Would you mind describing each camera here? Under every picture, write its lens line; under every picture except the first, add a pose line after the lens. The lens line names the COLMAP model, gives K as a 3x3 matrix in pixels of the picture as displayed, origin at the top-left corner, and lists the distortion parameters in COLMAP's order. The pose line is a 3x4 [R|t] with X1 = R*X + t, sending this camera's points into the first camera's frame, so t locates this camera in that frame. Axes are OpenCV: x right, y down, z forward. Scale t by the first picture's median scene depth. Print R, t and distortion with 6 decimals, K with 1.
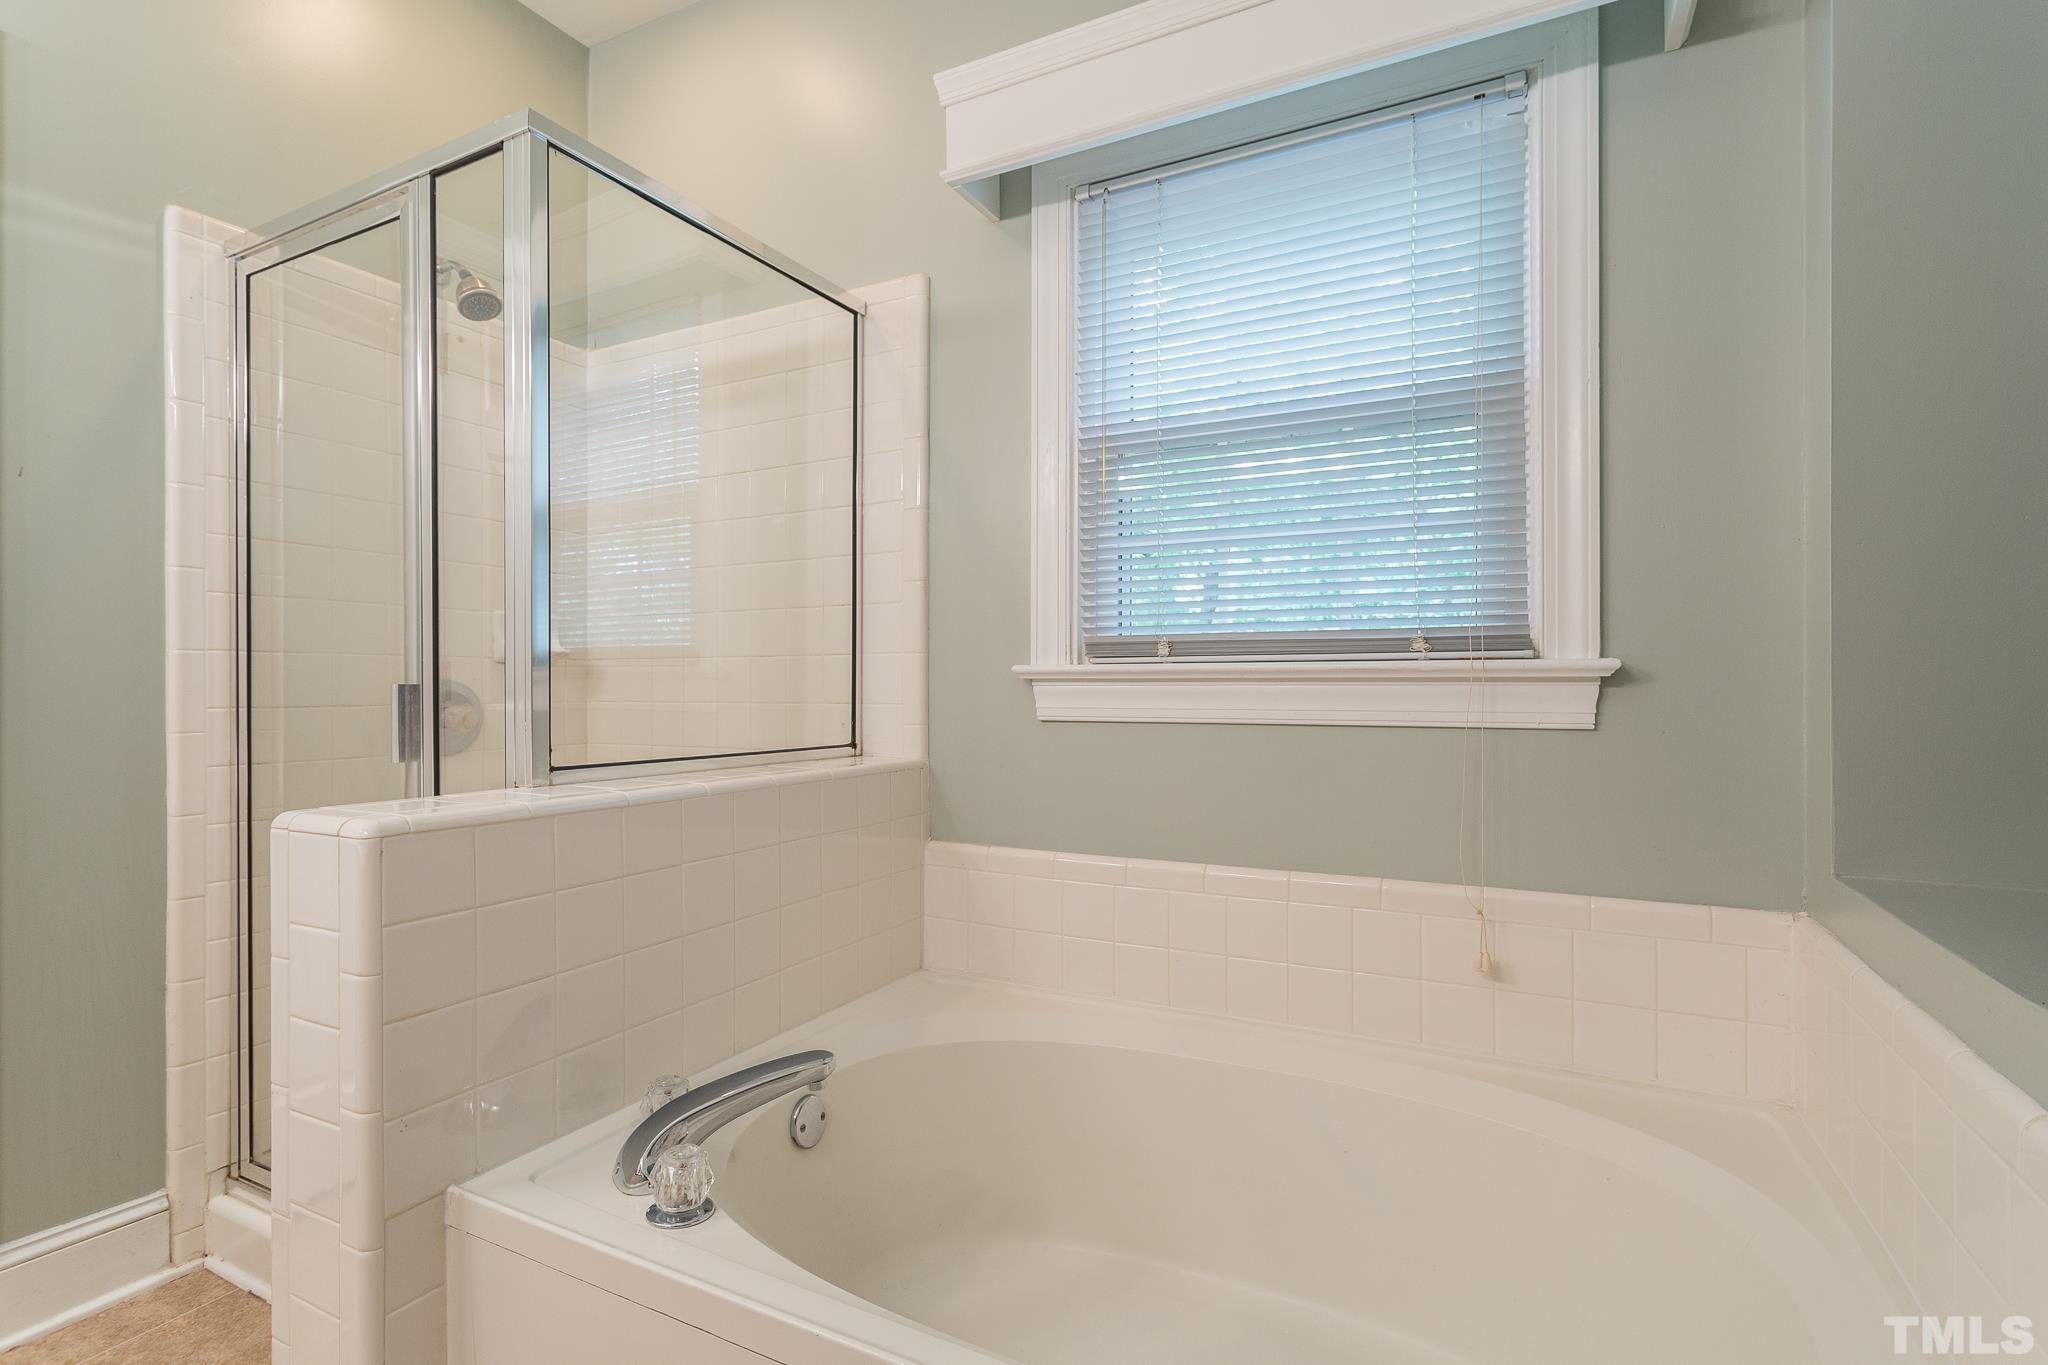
lens RADIAL K [[1004.5, 0, 1019.6], [0, 1004.5, 673.7], [0, 0, 1]] dist [-0.003419, 0.002259]
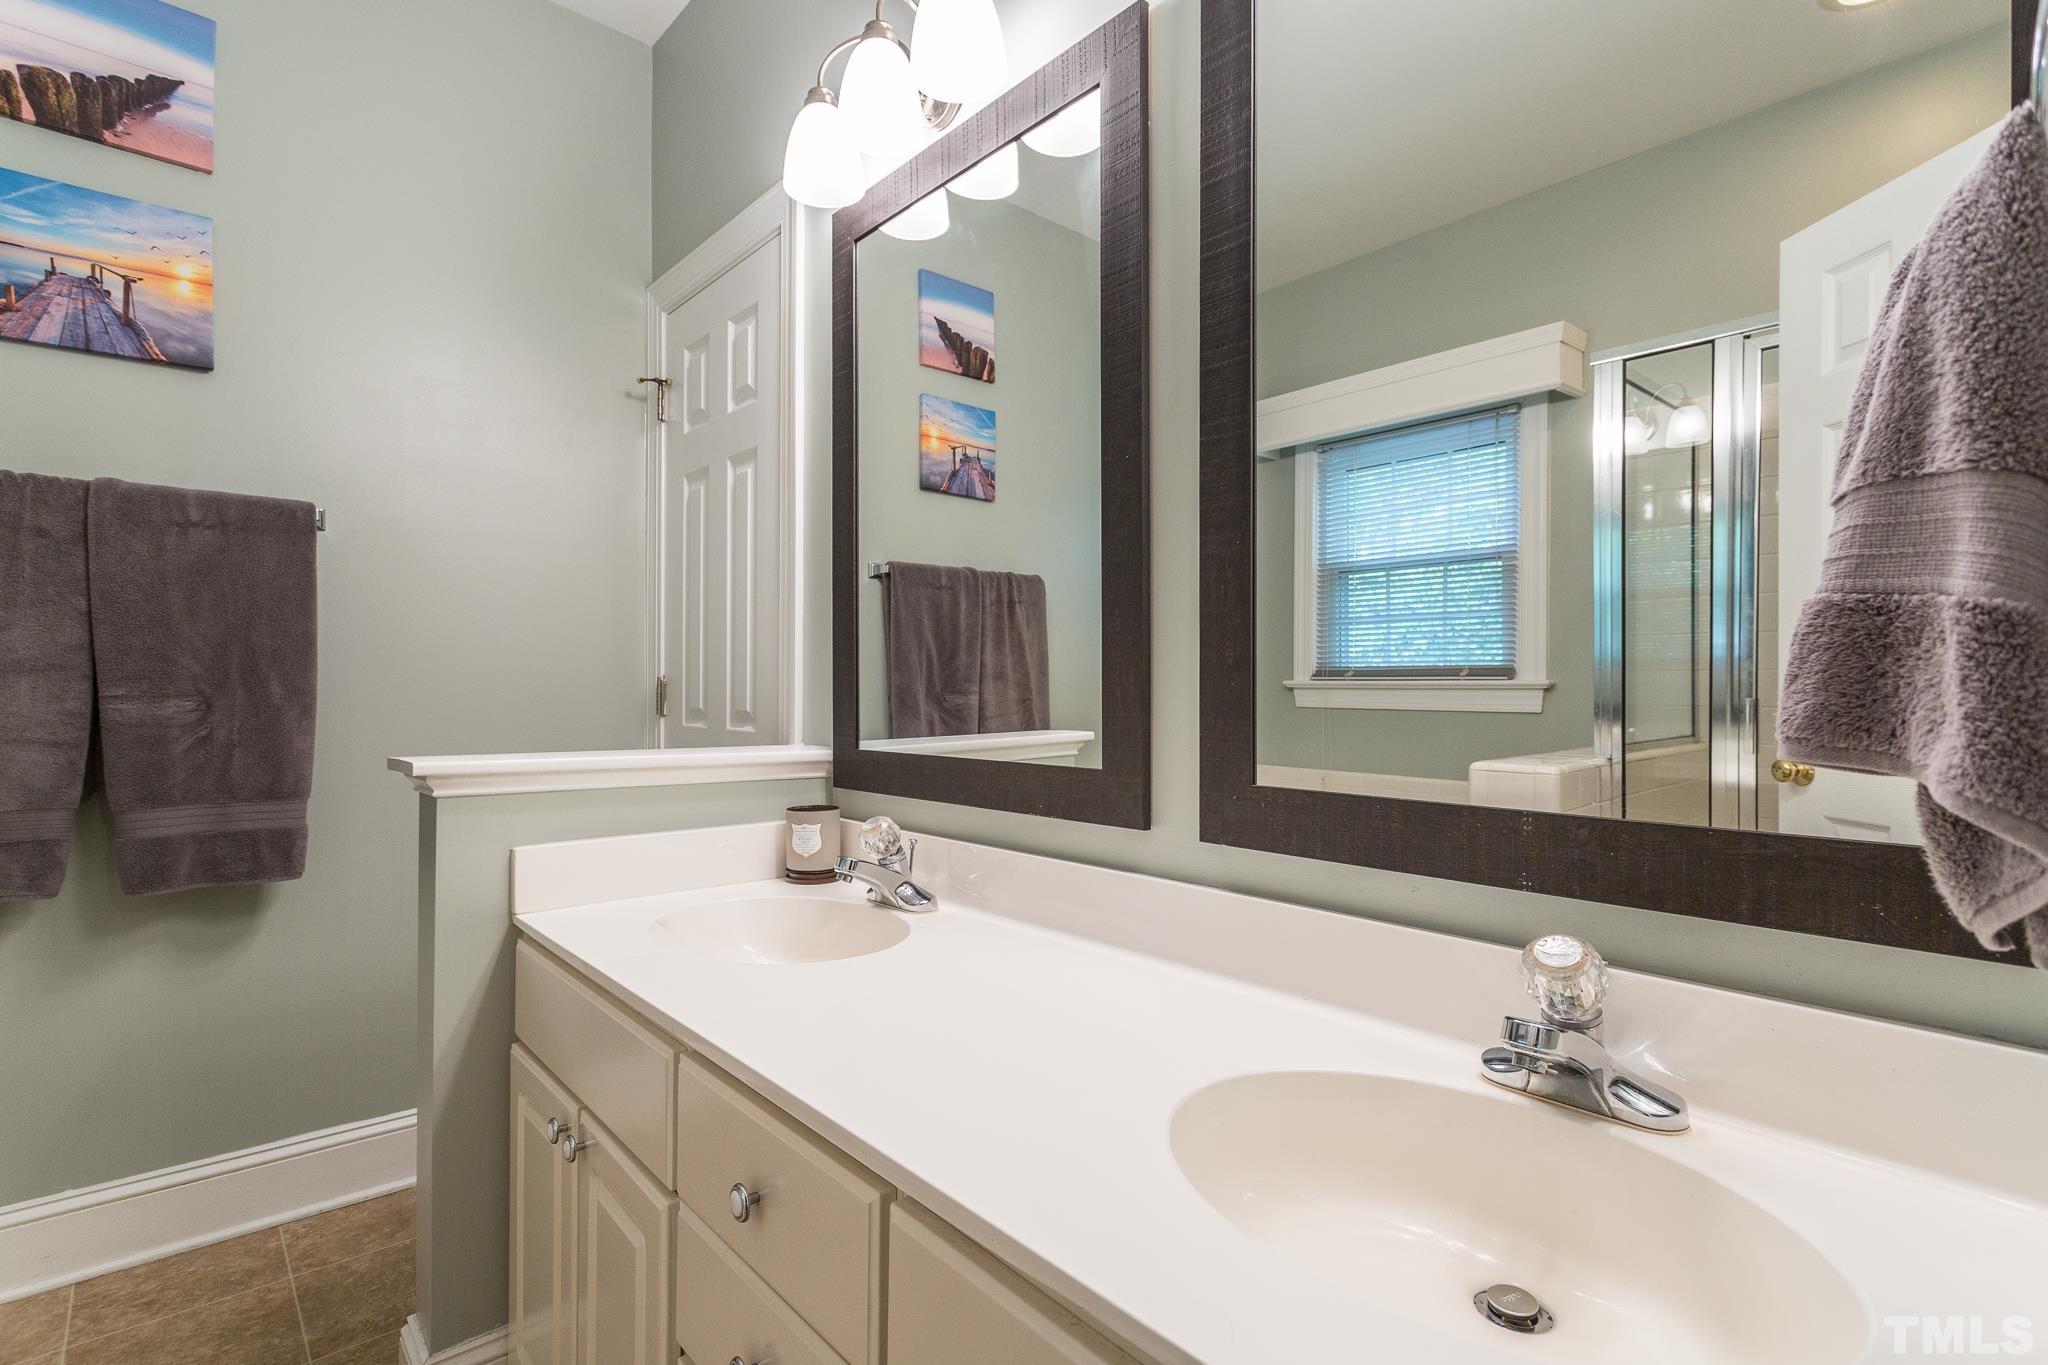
lens RADIAL K [[1004.5, 0, 1024.2], [0, 1004.5, 682.8], [0, 0, 1]] dist [-0.003419, 0.002259]
pose [[0.932108, 0.005767, -0.362135, 0.285203], [-0.007611, 0.999964, -0.003666, 0.007725], [0.362101, 0.006173, 0.932119, -1.284942]]
